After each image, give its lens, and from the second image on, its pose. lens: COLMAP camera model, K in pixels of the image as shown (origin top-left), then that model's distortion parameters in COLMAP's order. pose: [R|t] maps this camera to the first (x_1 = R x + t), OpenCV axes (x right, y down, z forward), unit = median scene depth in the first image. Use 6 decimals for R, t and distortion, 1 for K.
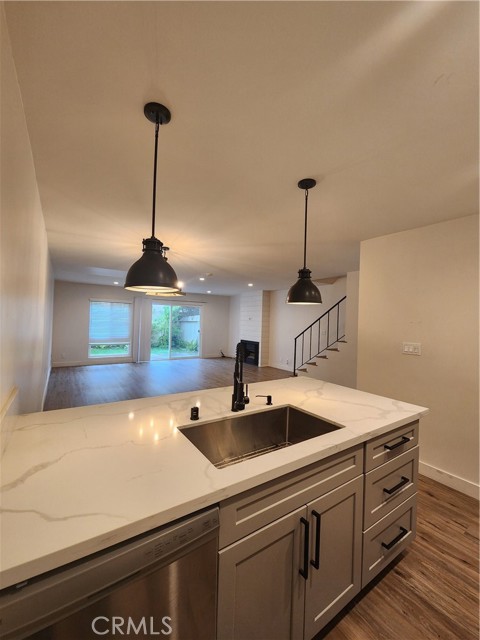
lens RADIAL K [[261.2, 0, 240.0], [0, 261.2, 320.0], [0, 0, 1]] dist [0.000071, -0.000496]
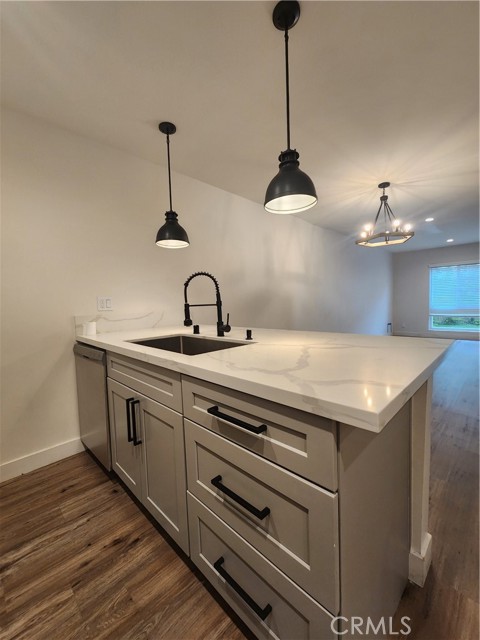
lens RADIAL K [[261.2, 0, 240.0], [0, 261.2, 320.0], [0, 0, 1]] dist [0.000071, -0.000496]
pose [[0.183304, 0.028314, -0.982648, 1.098110], [0.044426, 0.998325, 0.037053, 0.252212], [0.982052, -0.050447, 0.181739, 0.913618]]
